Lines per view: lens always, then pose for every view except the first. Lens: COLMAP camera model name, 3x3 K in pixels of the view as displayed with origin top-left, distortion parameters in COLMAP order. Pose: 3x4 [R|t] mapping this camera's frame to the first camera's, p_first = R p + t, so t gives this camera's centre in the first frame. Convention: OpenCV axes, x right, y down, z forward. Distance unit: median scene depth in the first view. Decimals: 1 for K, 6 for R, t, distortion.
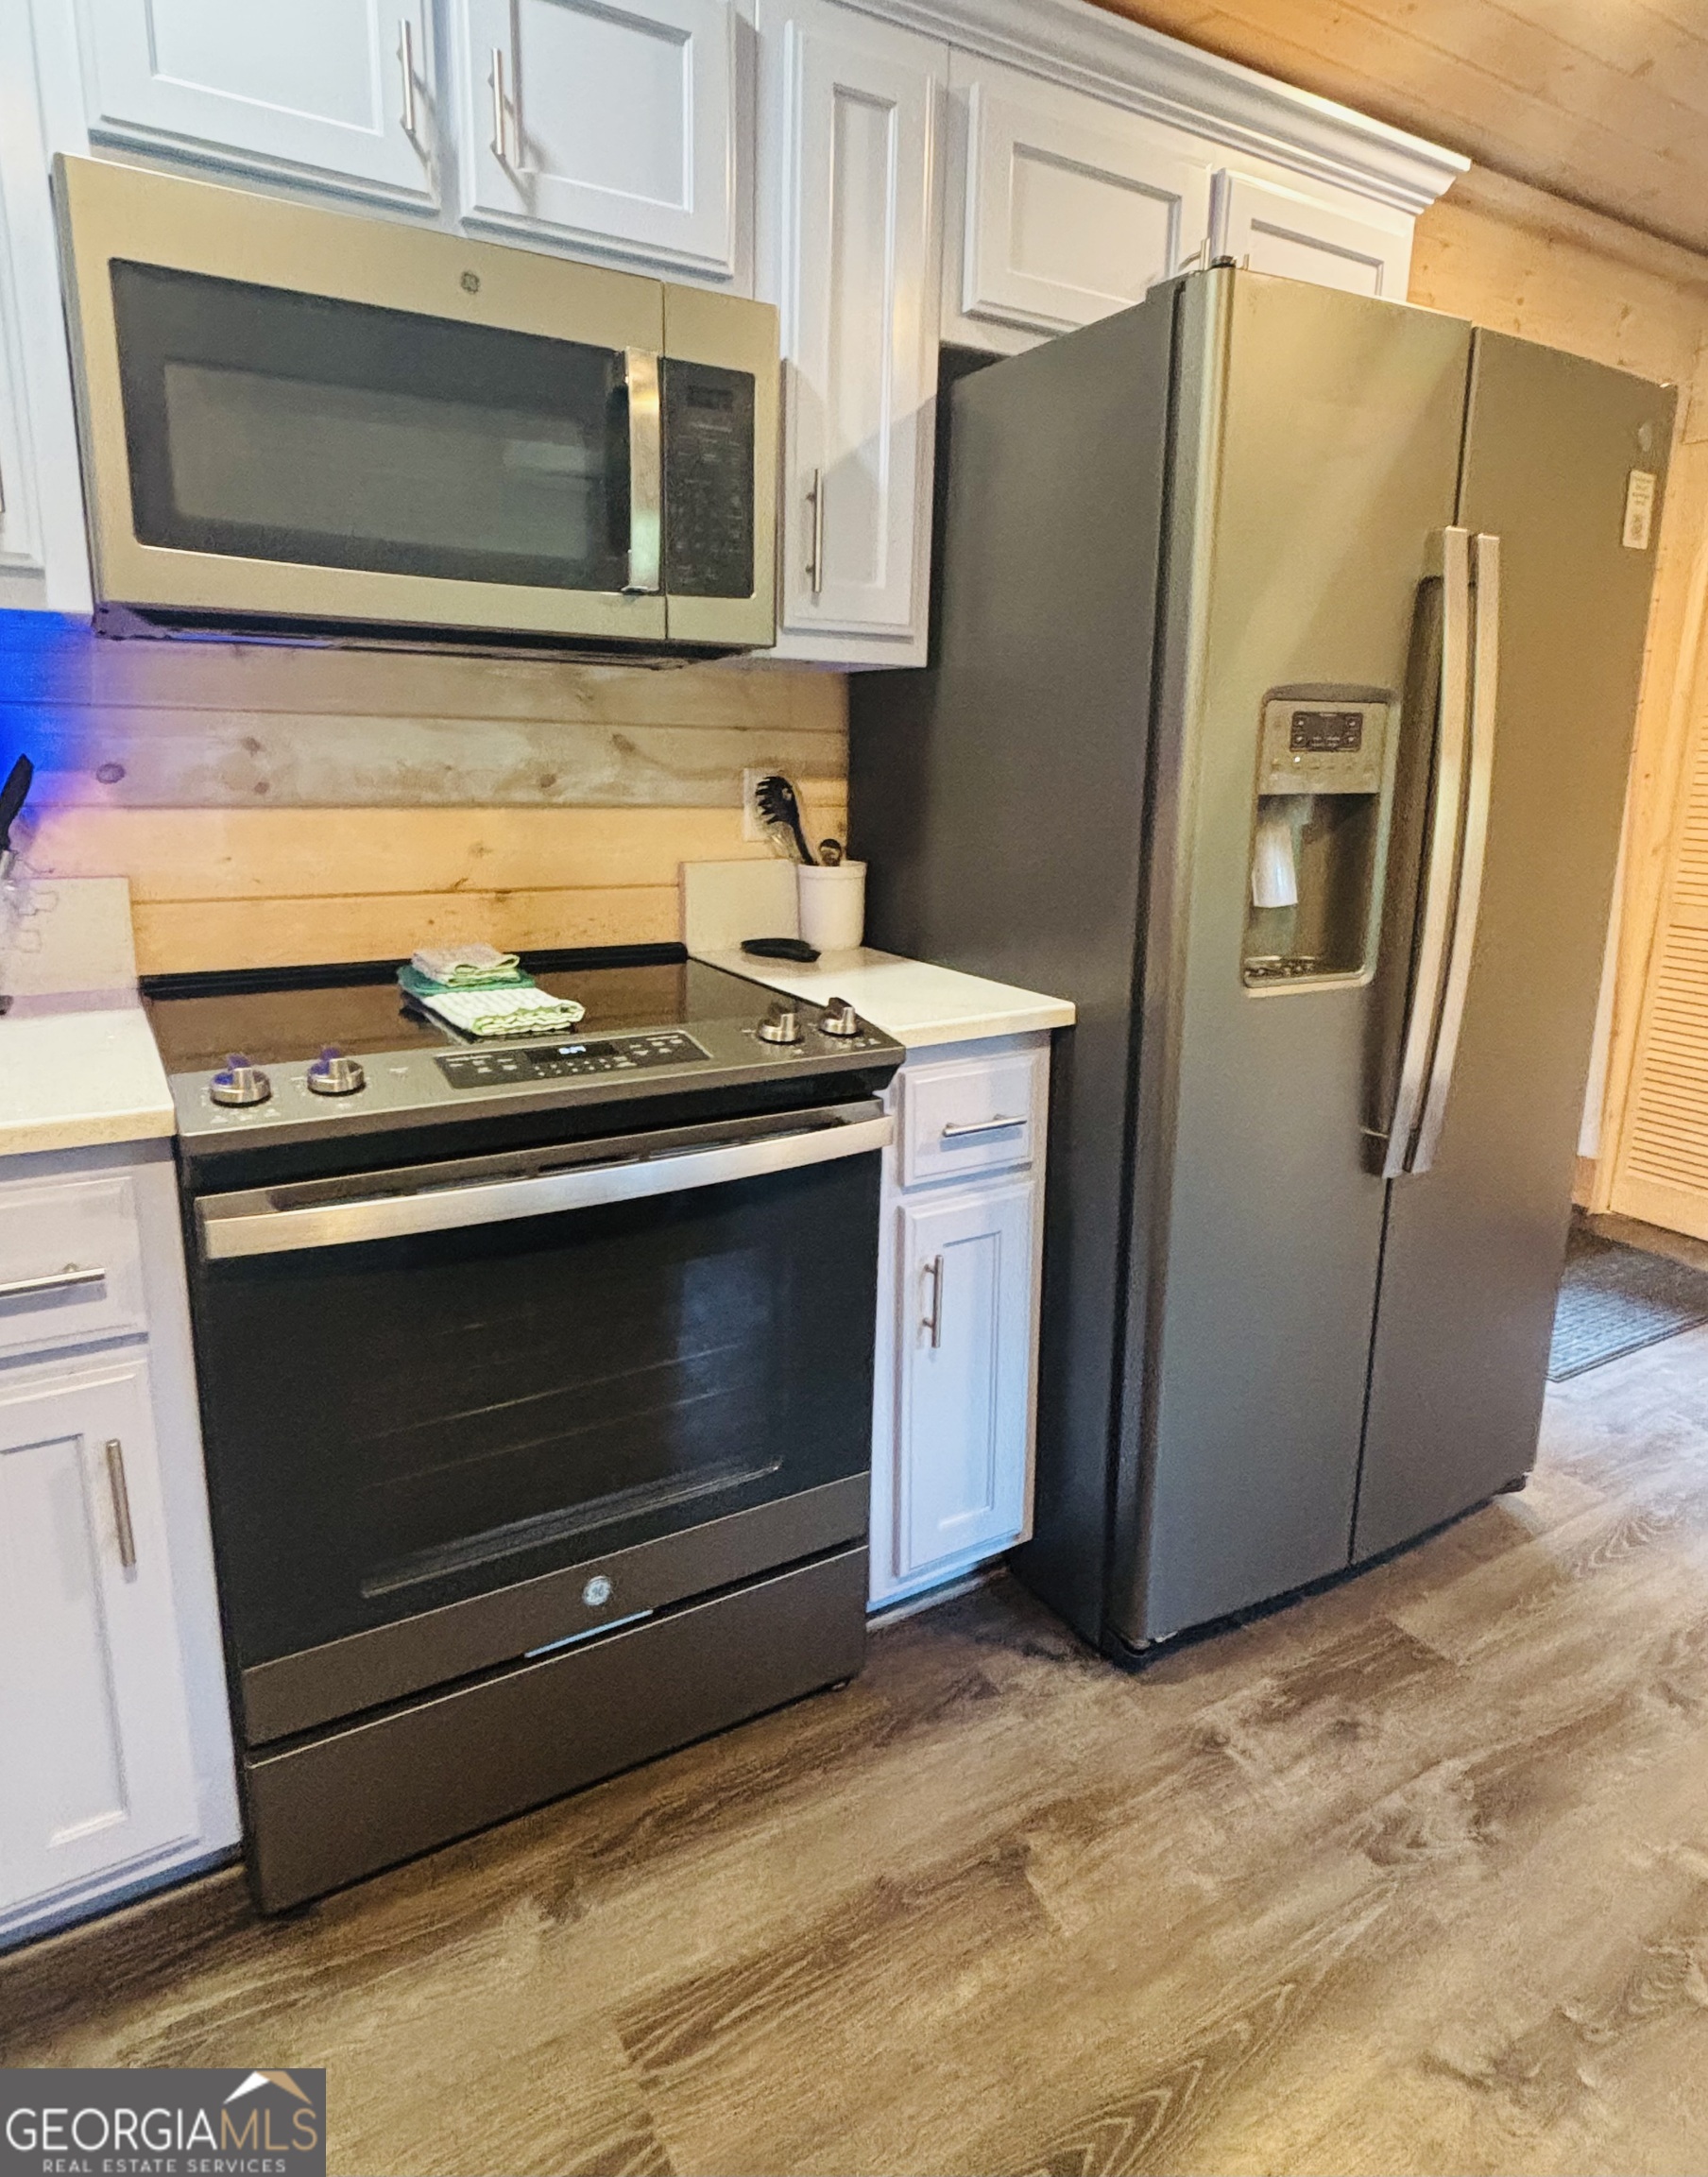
lens RADIAL K [[1276.0, 0, 822.3], [0, 1276.0, 1038.7], [0, 0, 1]] dist [0.006807, -0.002919]
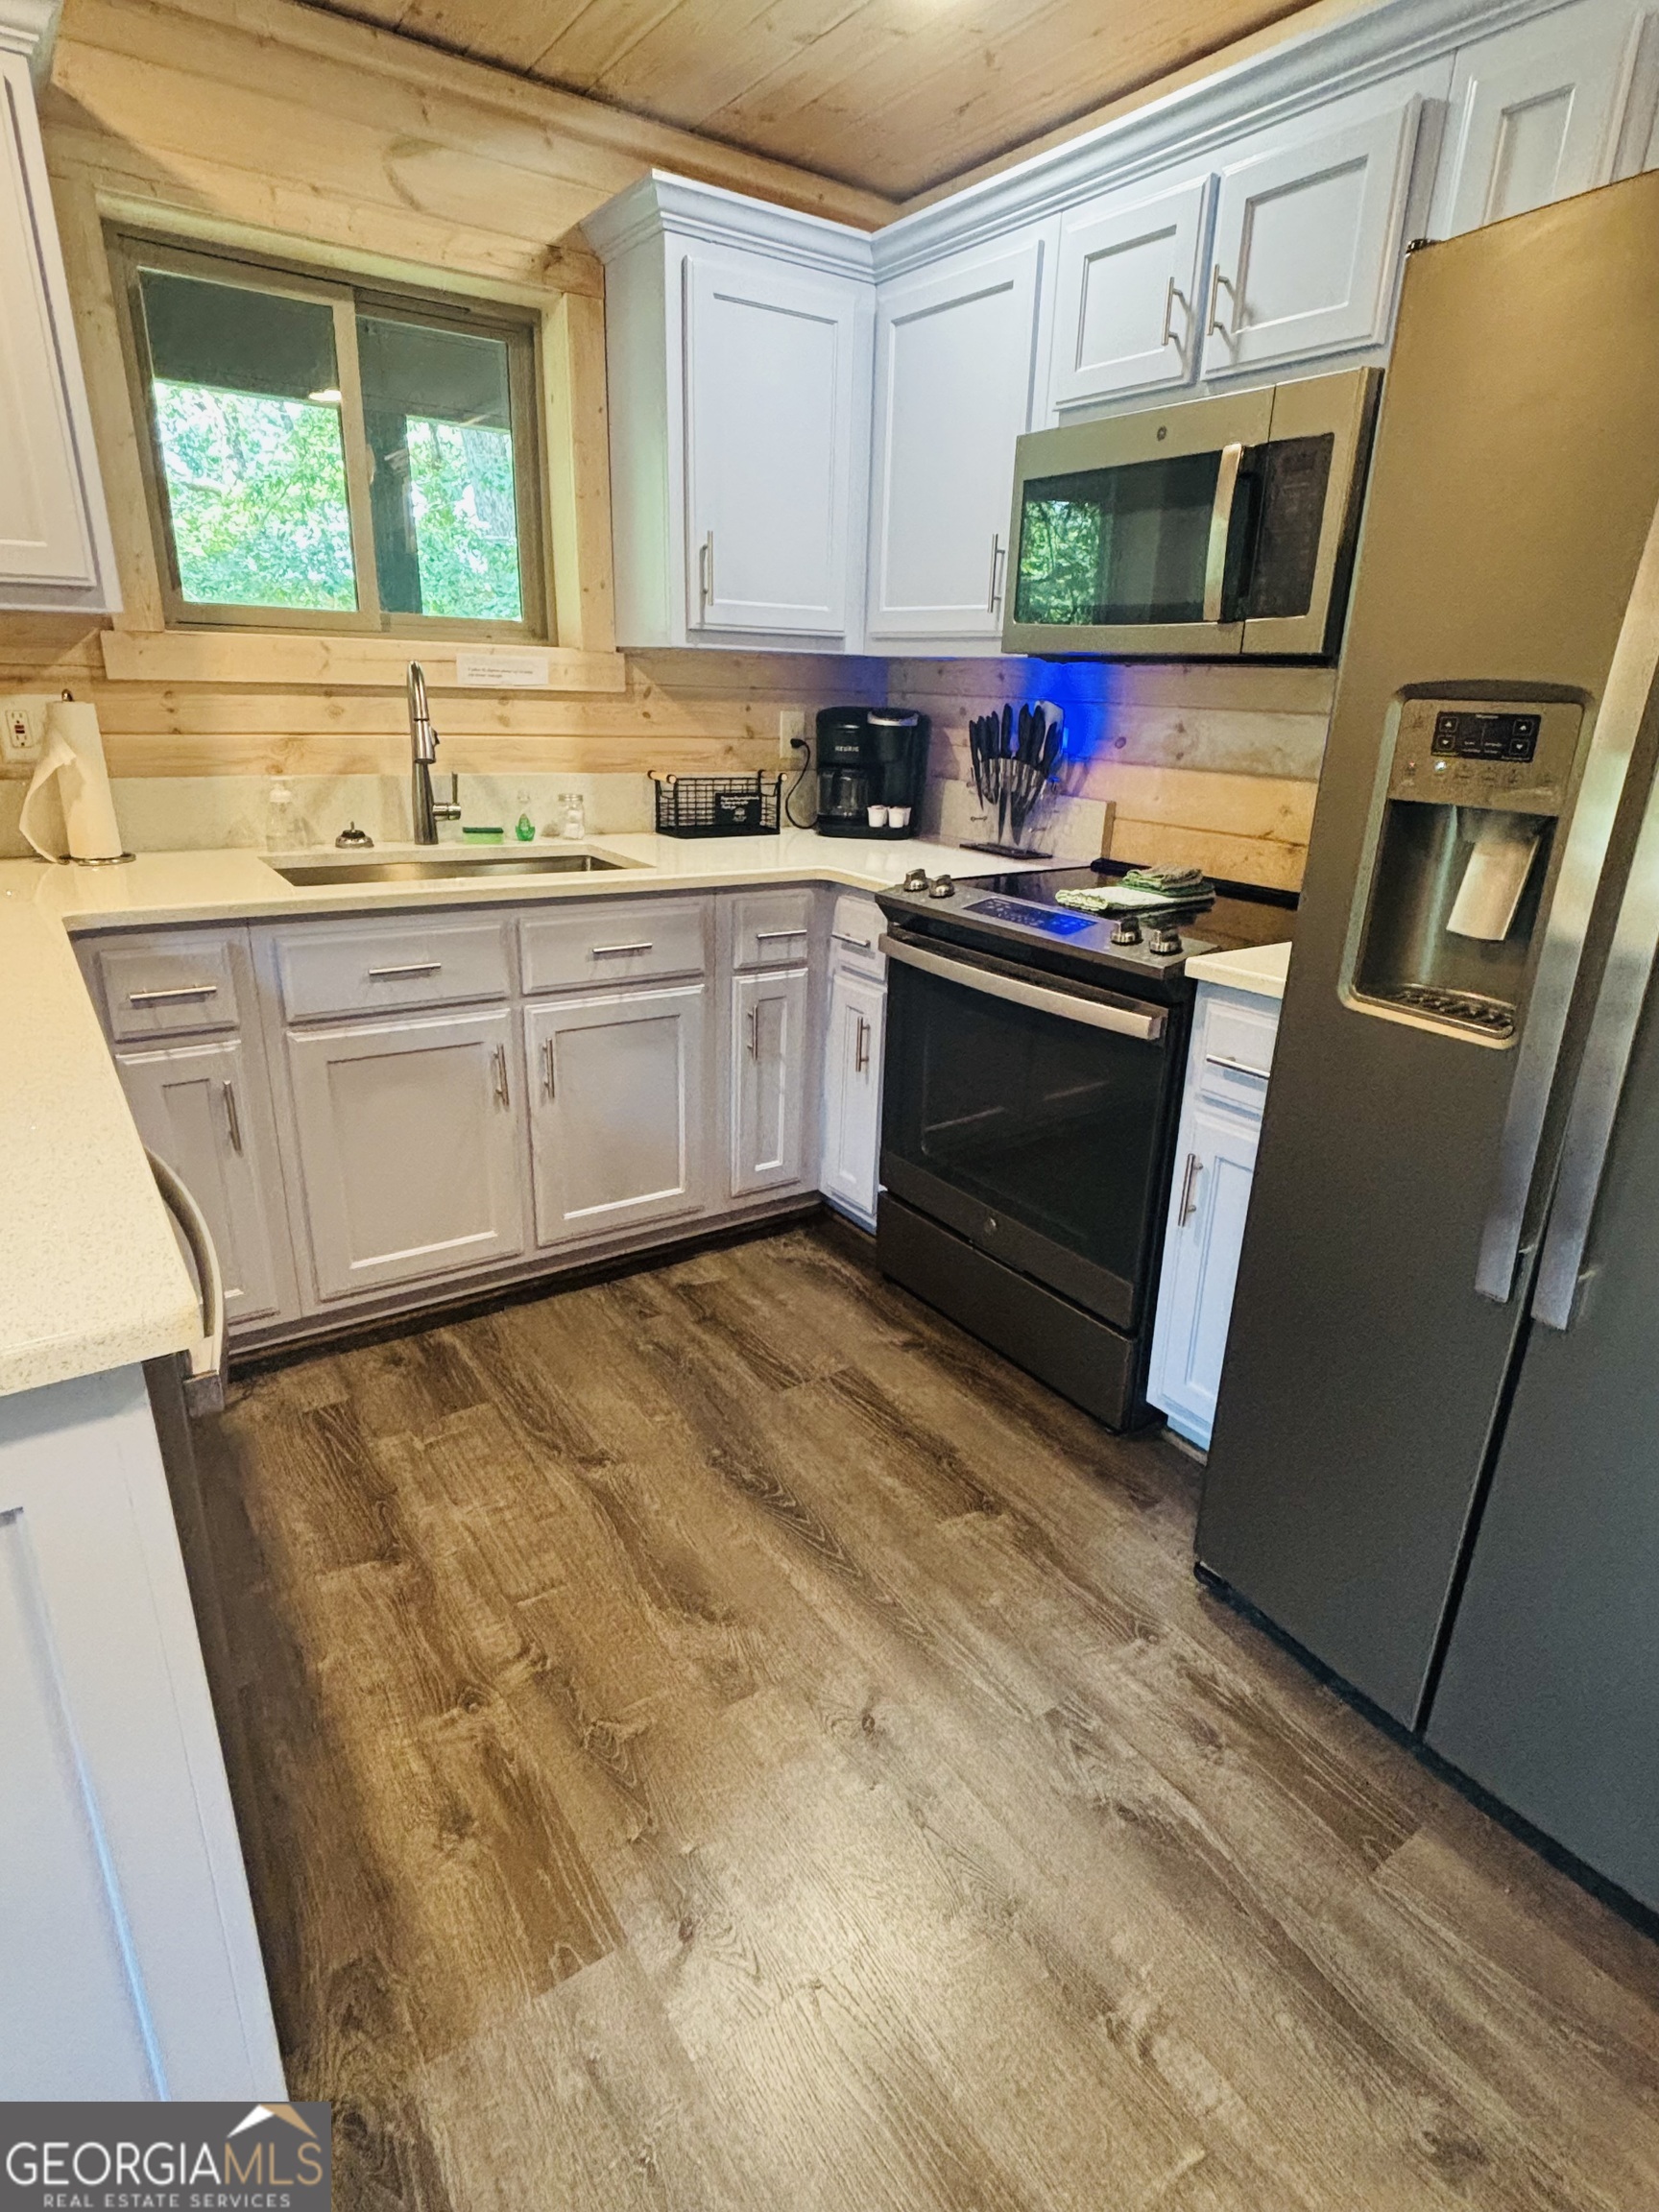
lens RADIAL K [[1161.1, 0, 826.7], [0, 1161.1, 1105.0], [0, 0, 1]] dist [0.000797, -0.002831]
pose [[0.056688, 0.325650, -0.943790, 1.142628], [-0.246959, 0.920507, 0.302783, -0.131805], [0.967366, 0.215914, 0.132604, 0.495997]]
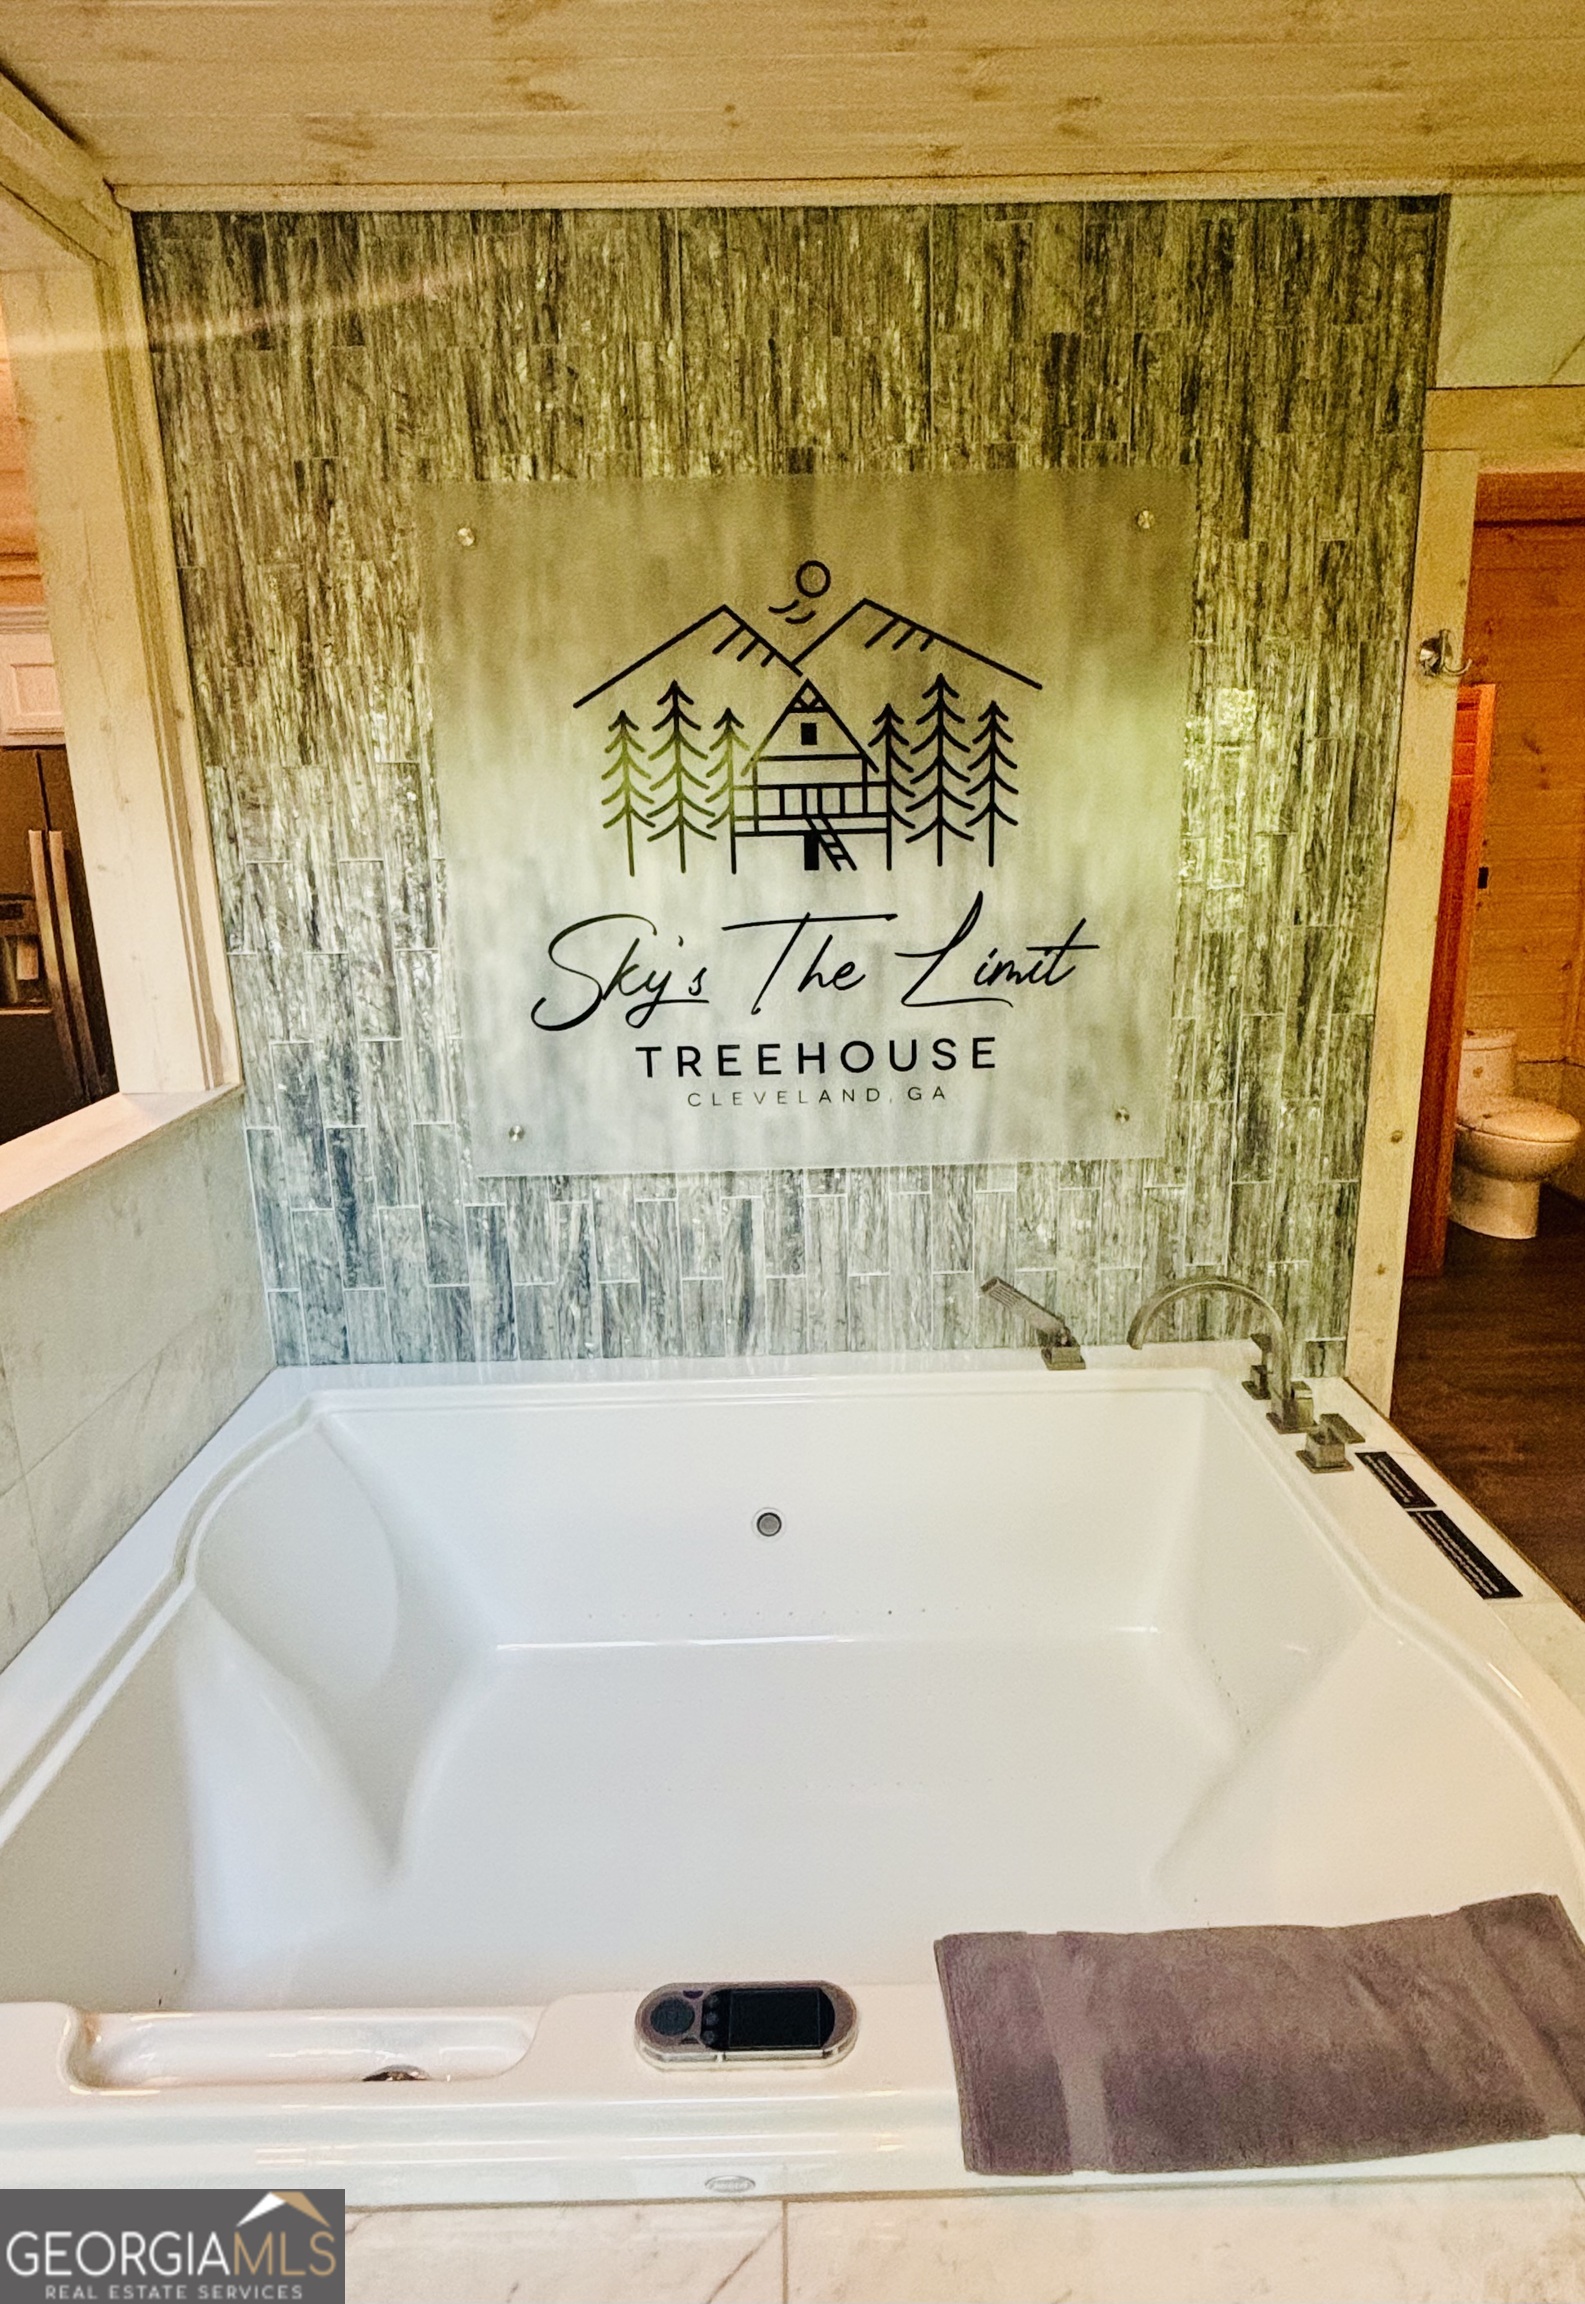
lens RADIAL K [[1332.3, 0, 800.1], [0, 1332.3, 1145.4], [0, 0, 1]] dist [-0.001896, -0.008611]
pose [[0.868834, 0.090688, -0.486726, 3.024659], [-0.070670, 0.995731, 0.059378, -0.041831], [0.490033, -0.017193, 0.871534, -0.544720]]
